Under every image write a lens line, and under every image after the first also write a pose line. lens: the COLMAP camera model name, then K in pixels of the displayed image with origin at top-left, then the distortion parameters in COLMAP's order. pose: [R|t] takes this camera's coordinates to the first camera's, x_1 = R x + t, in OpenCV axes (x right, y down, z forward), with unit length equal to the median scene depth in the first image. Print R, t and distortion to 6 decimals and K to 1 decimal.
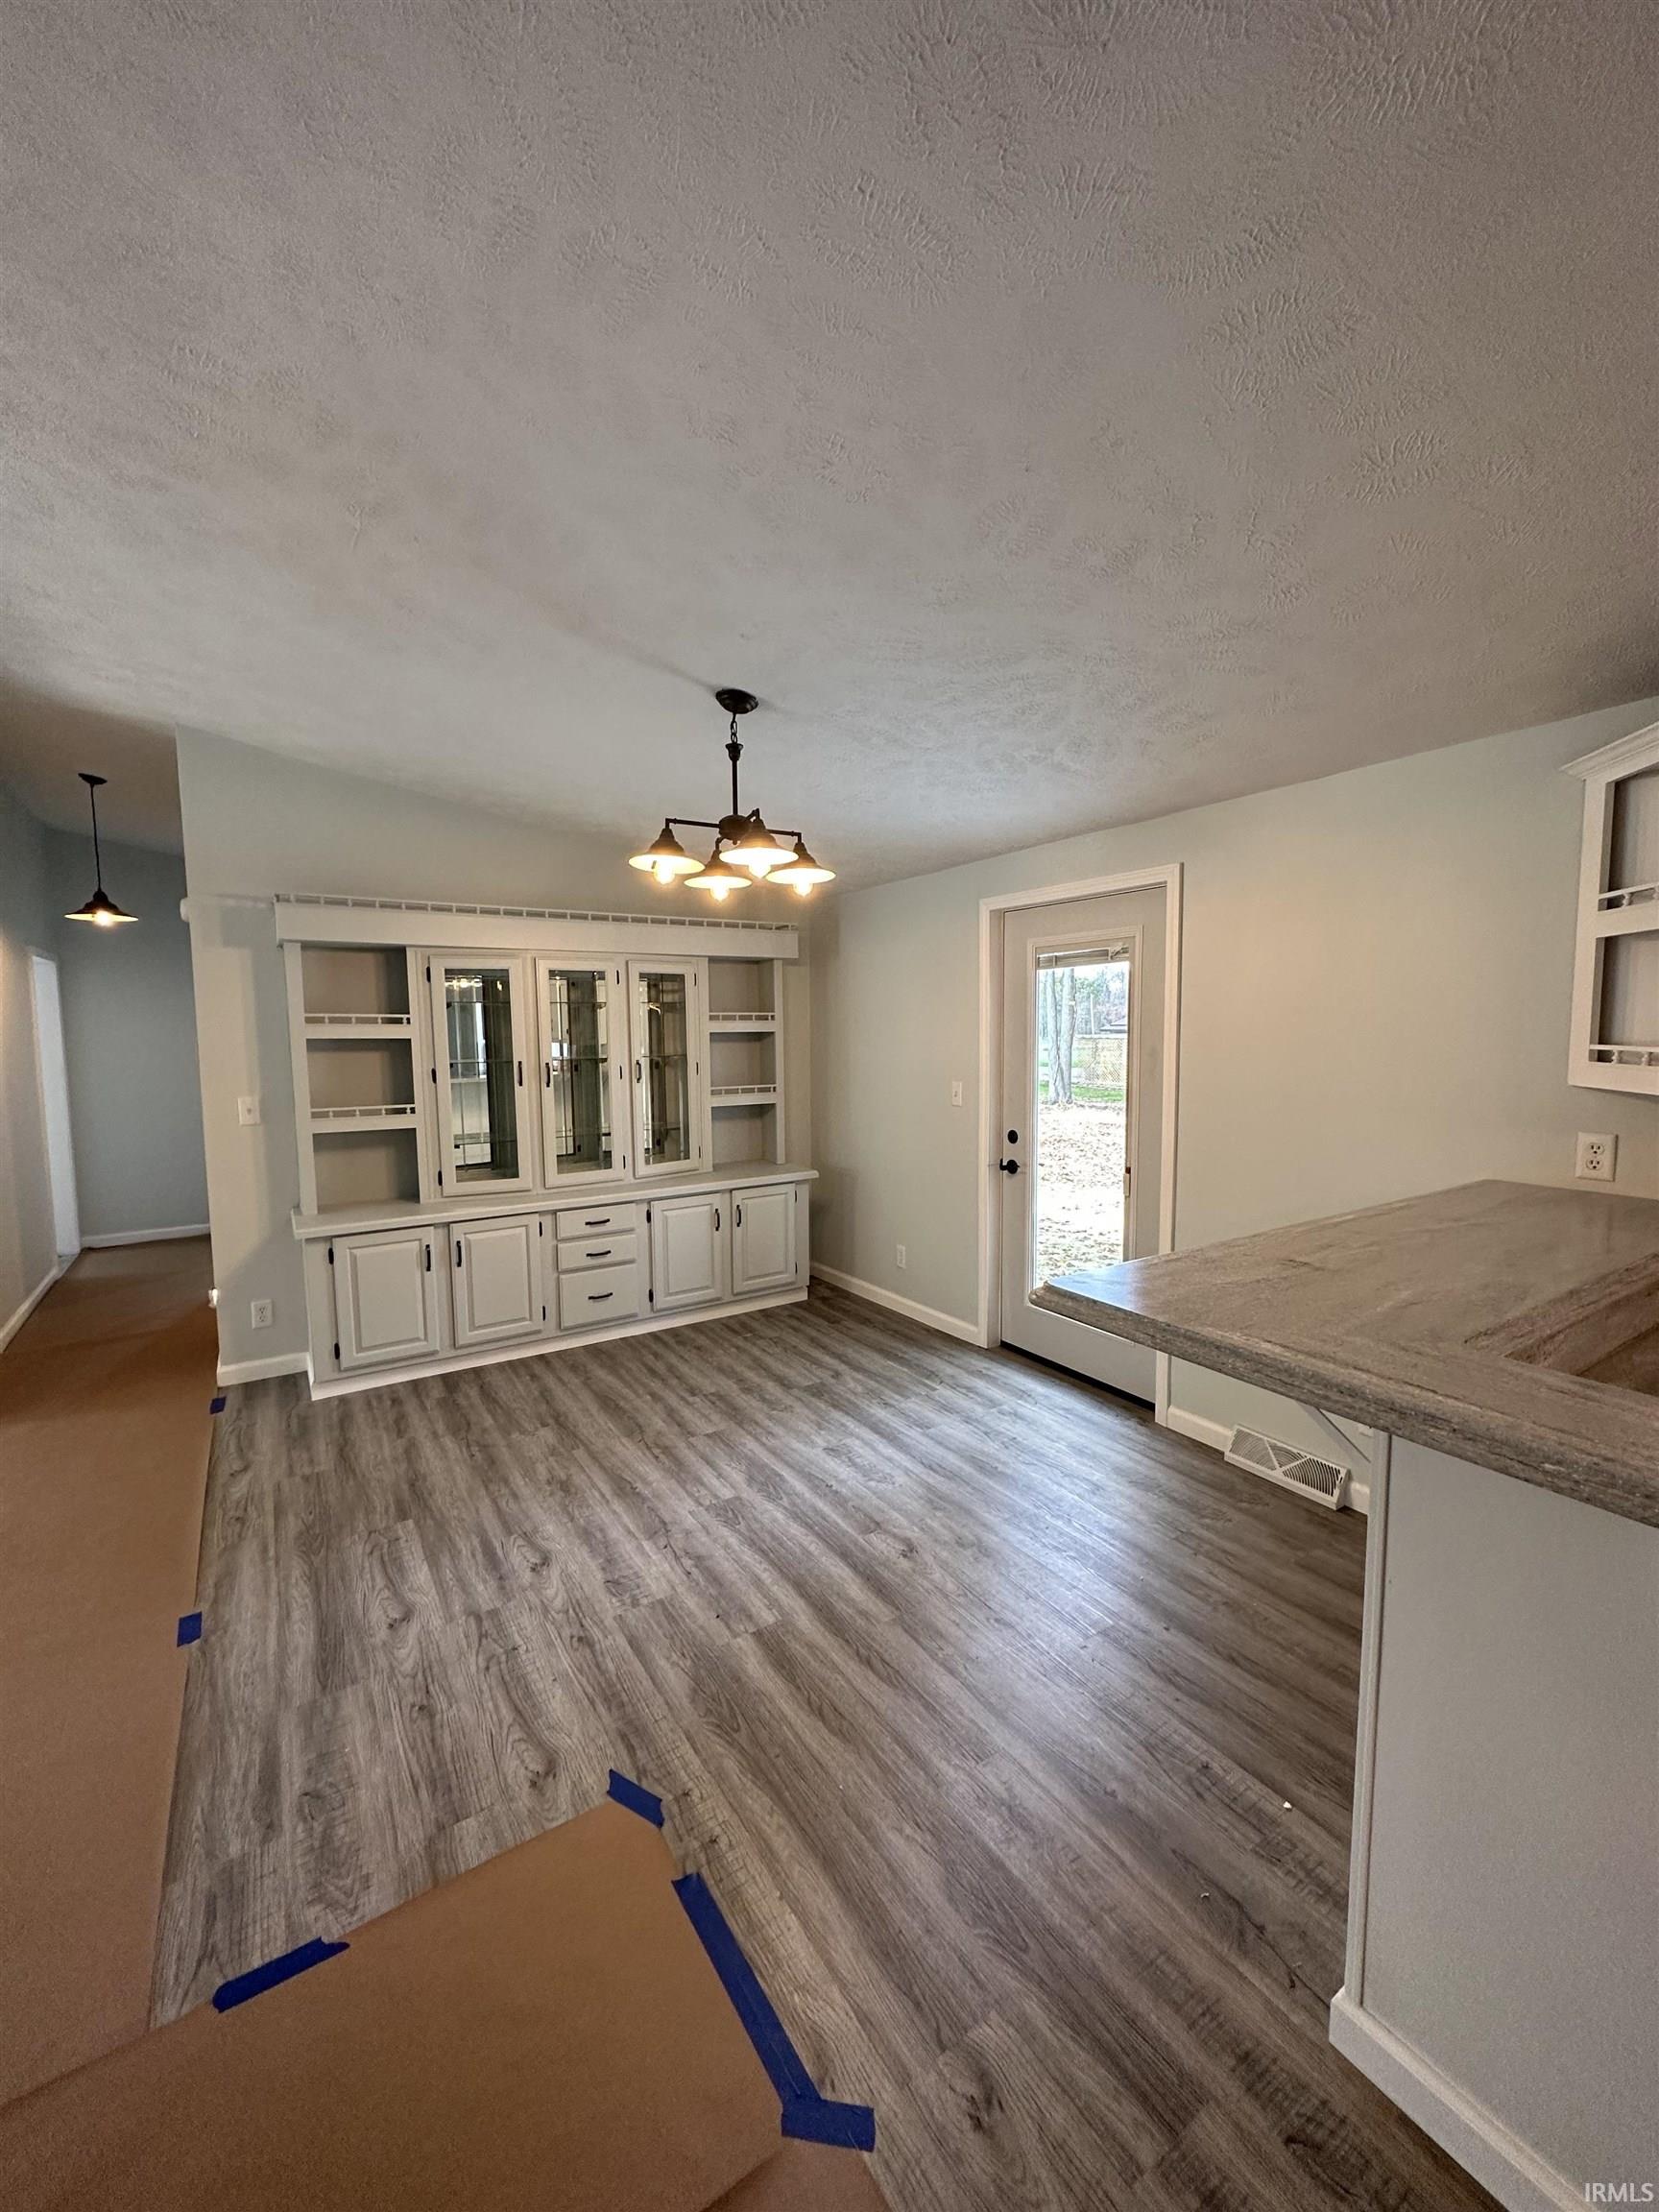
lens RADIAL K [[876.4, 0, 830.4], [0, 876.4, 1101.9], [0, 0, 1]] dist [-0.003338, 0.000299]
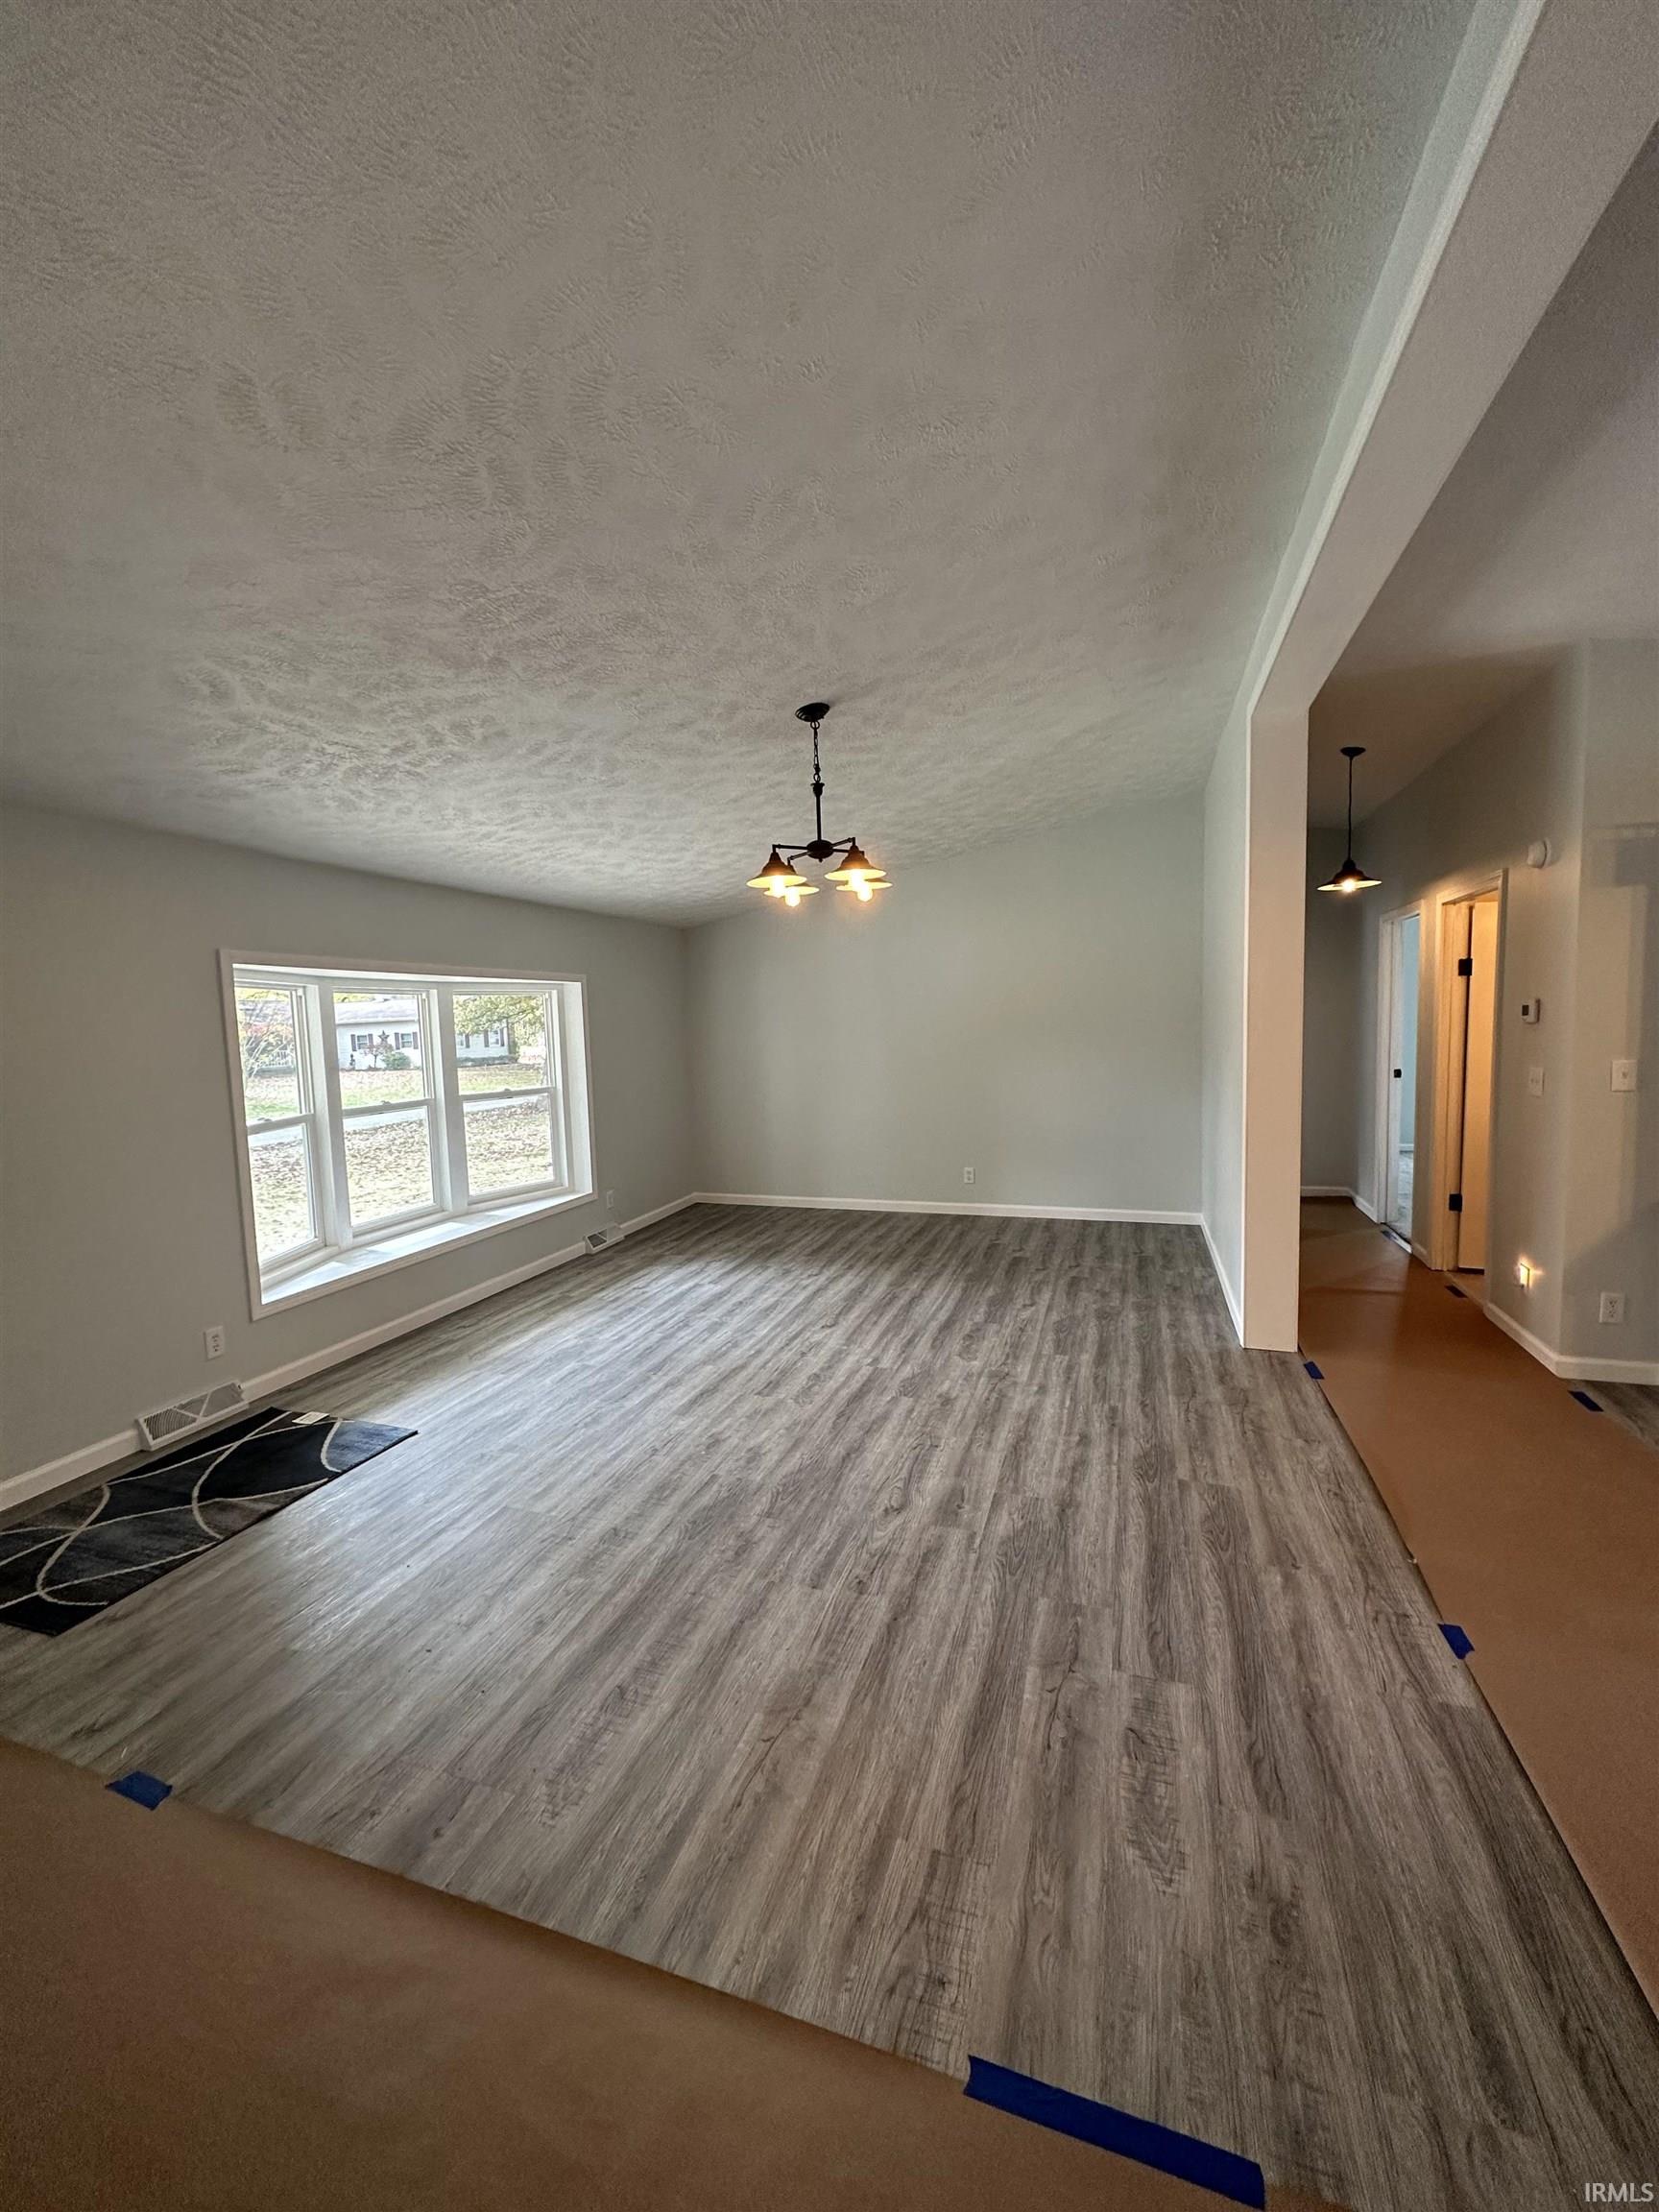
lens RADIAL K [[876.4, 0, 830.4], [0, 876.4, 1101.9], [0, 0, 1]] dist [-0.003338, 0.000299]
pose [[0.614592, 0.057349, -0.786758, -0.546022], [-0.036109, 0.998354, 0.044566, 0.032012], [0.788019, 0.001019, 0.615651, -0.179646]]
